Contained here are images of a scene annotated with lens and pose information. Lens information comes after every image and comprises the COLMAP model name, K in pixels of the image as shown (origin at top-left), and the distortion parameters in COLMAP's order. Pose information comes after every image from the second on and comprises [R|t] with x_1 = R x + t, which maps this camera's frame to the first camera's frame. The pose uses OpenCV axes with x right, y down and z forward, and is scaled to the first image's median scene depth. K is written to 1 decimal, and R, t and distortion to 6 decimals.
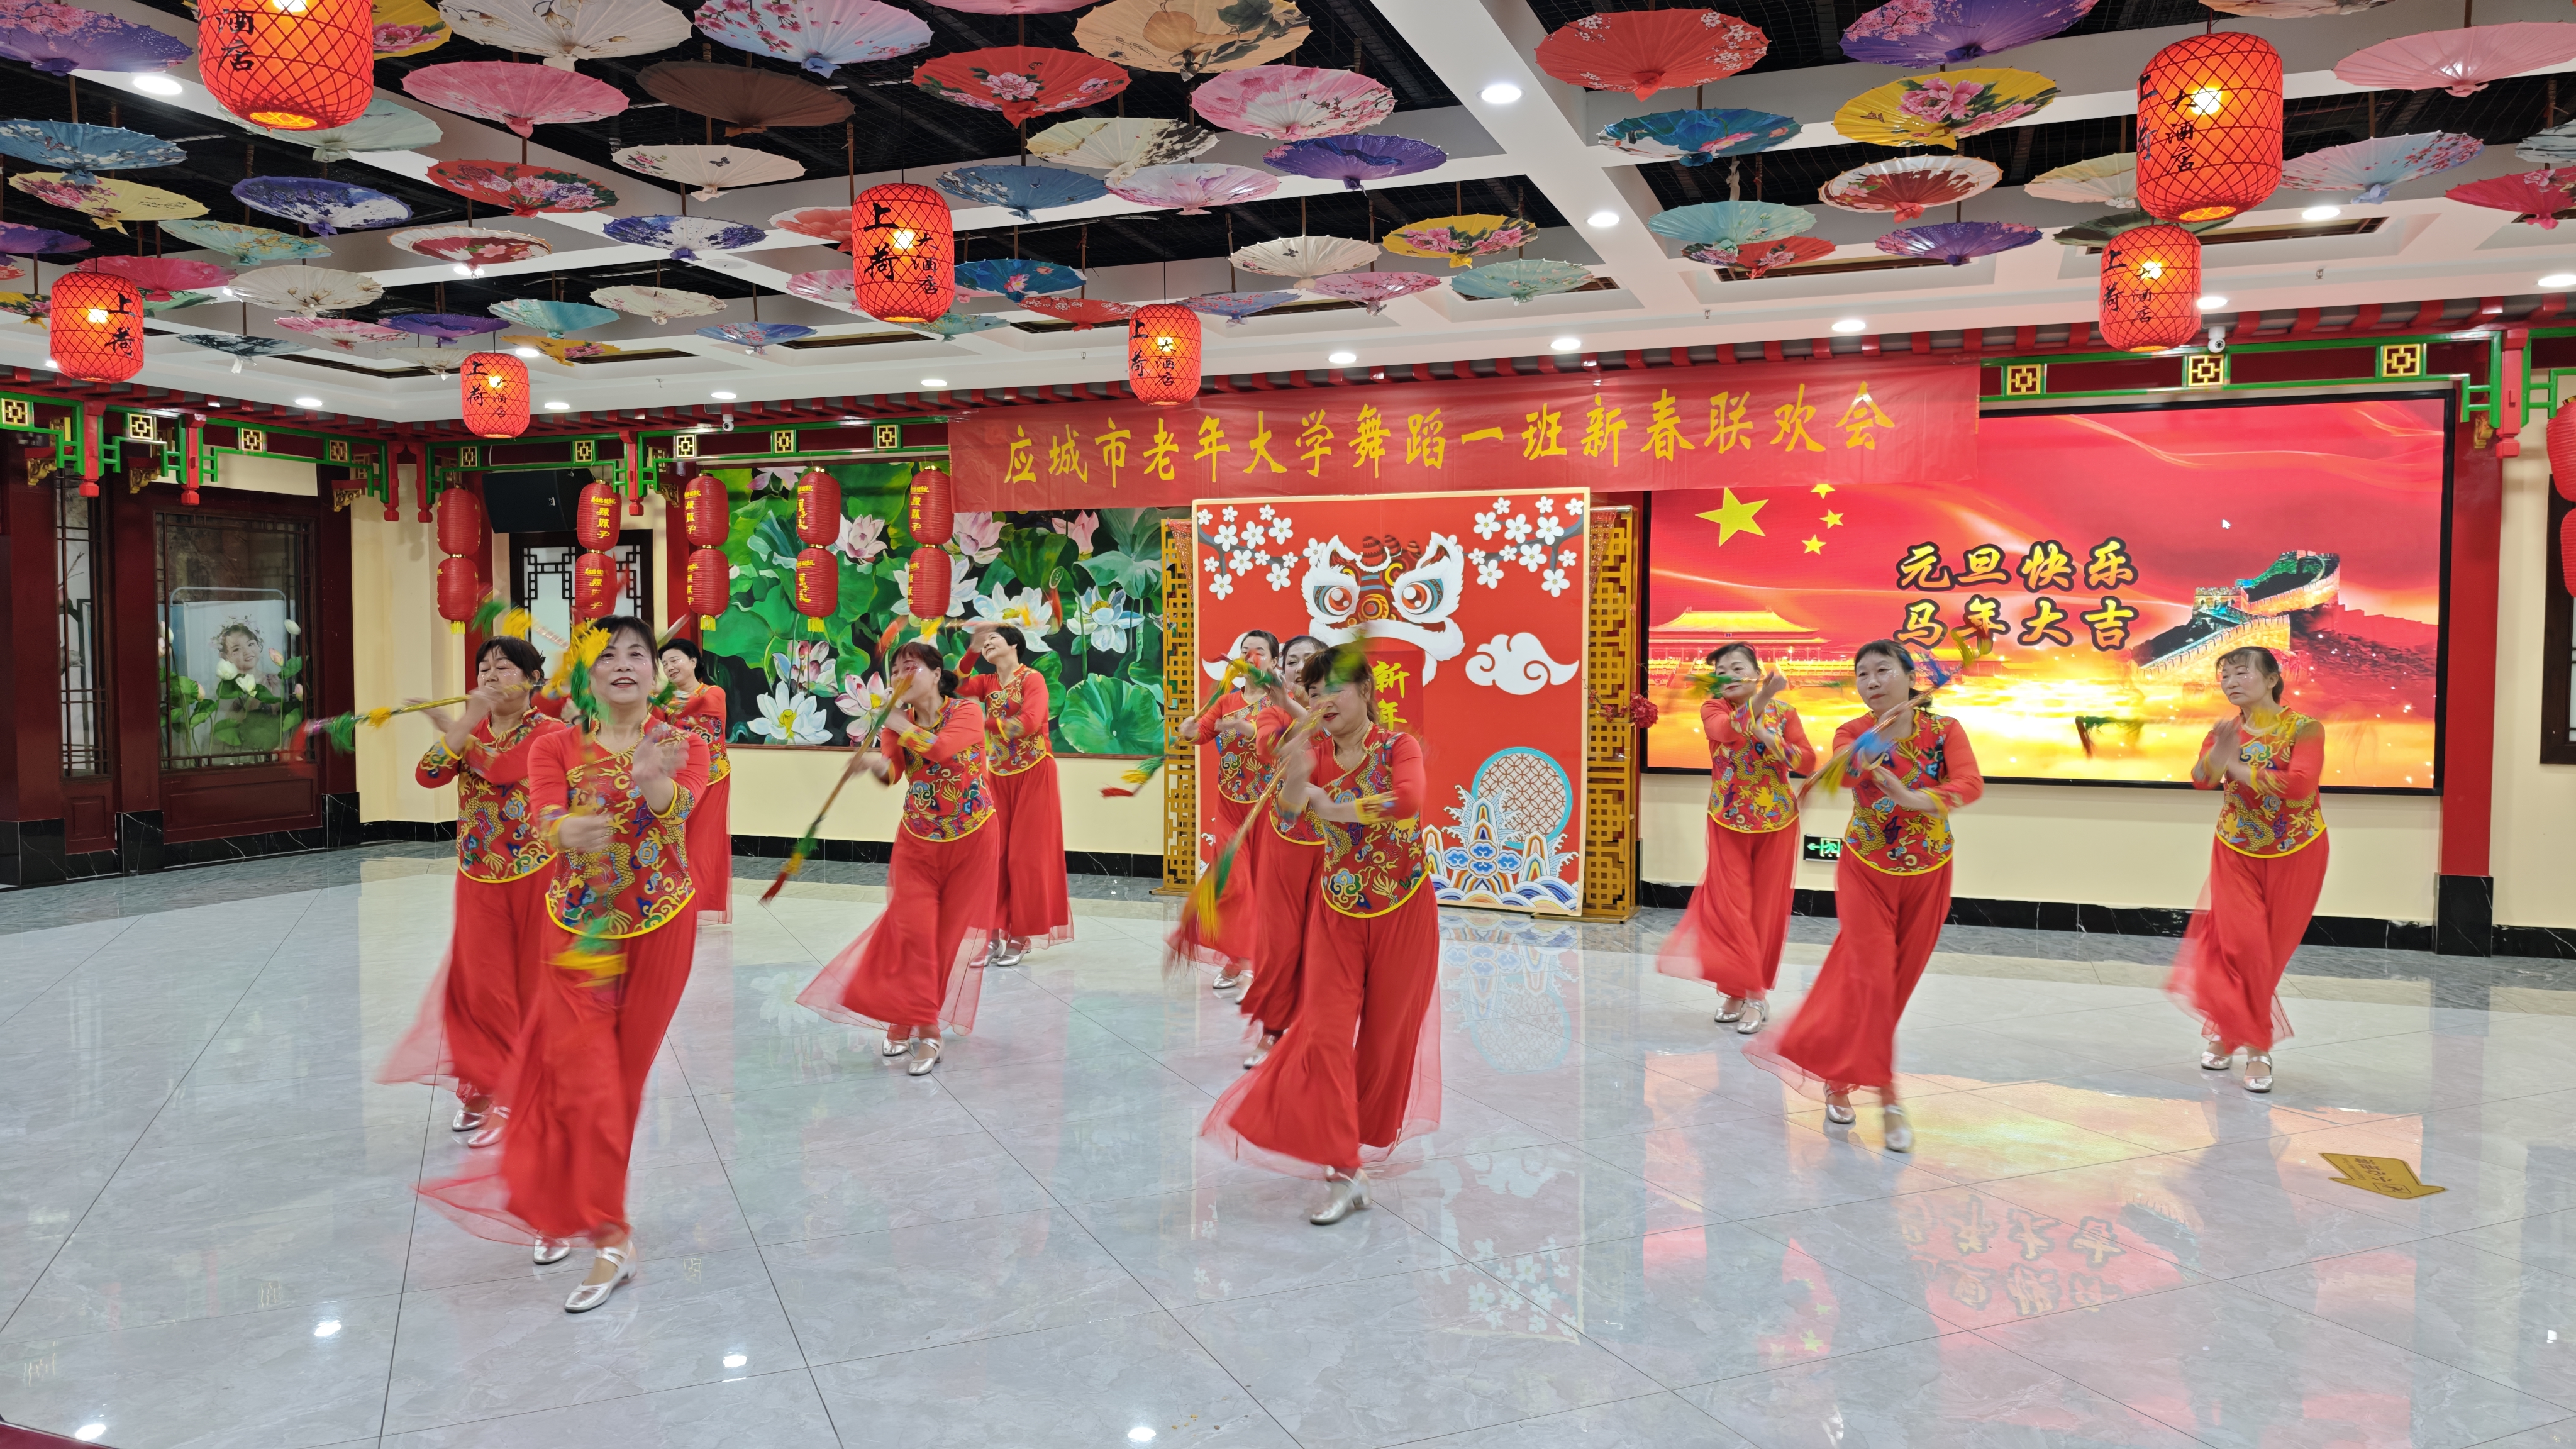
lens RADIAL K [[1740.0, 0, 1258.3], [0, 1740.0, 729.0], [0, 0, 1]] dist [0.065951, -0.068665]
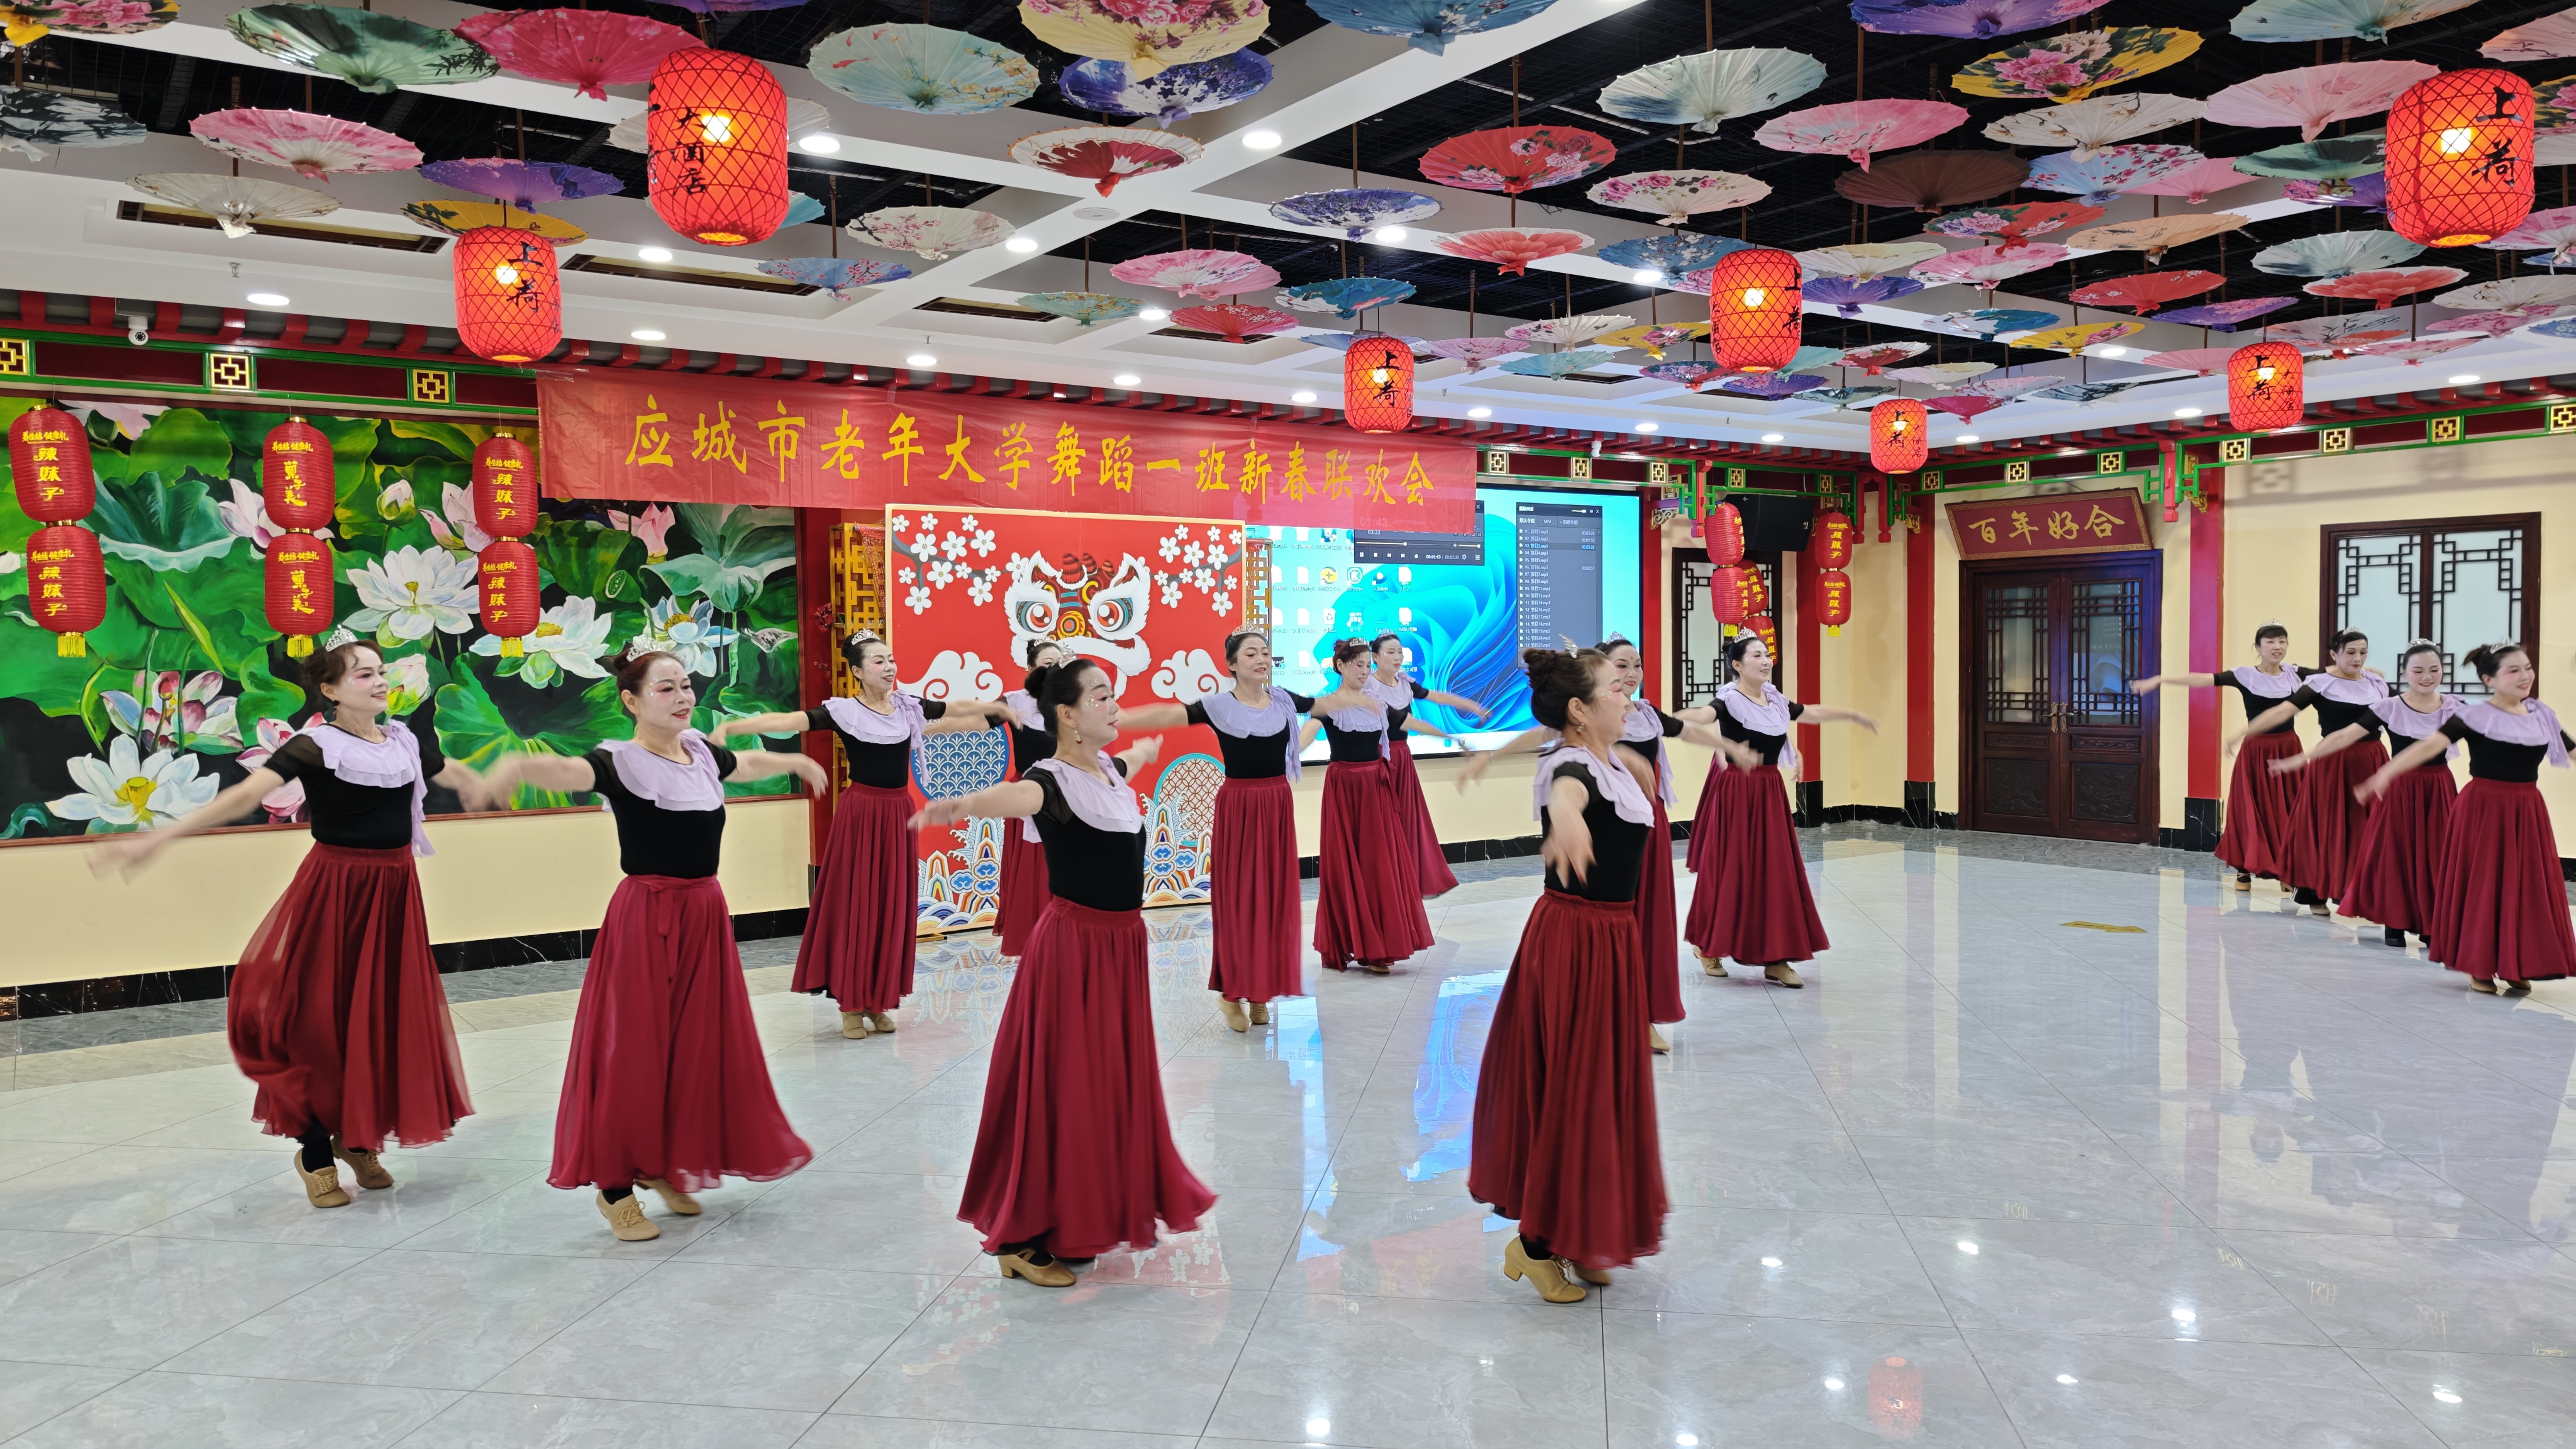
lens RADIAL K [[1736.5, 0, 1292.9], [0, 1736.5, 727.9], [0, 0, 1]] dist [0.007868, -0.004030]
pose [[0.538193, -0.046916, 0.841515, -0.711790], [0.053060, 0.998355, 0.021726, -0.025265], [-0.841150, 0.032958, 0.539797, 0.354911]]
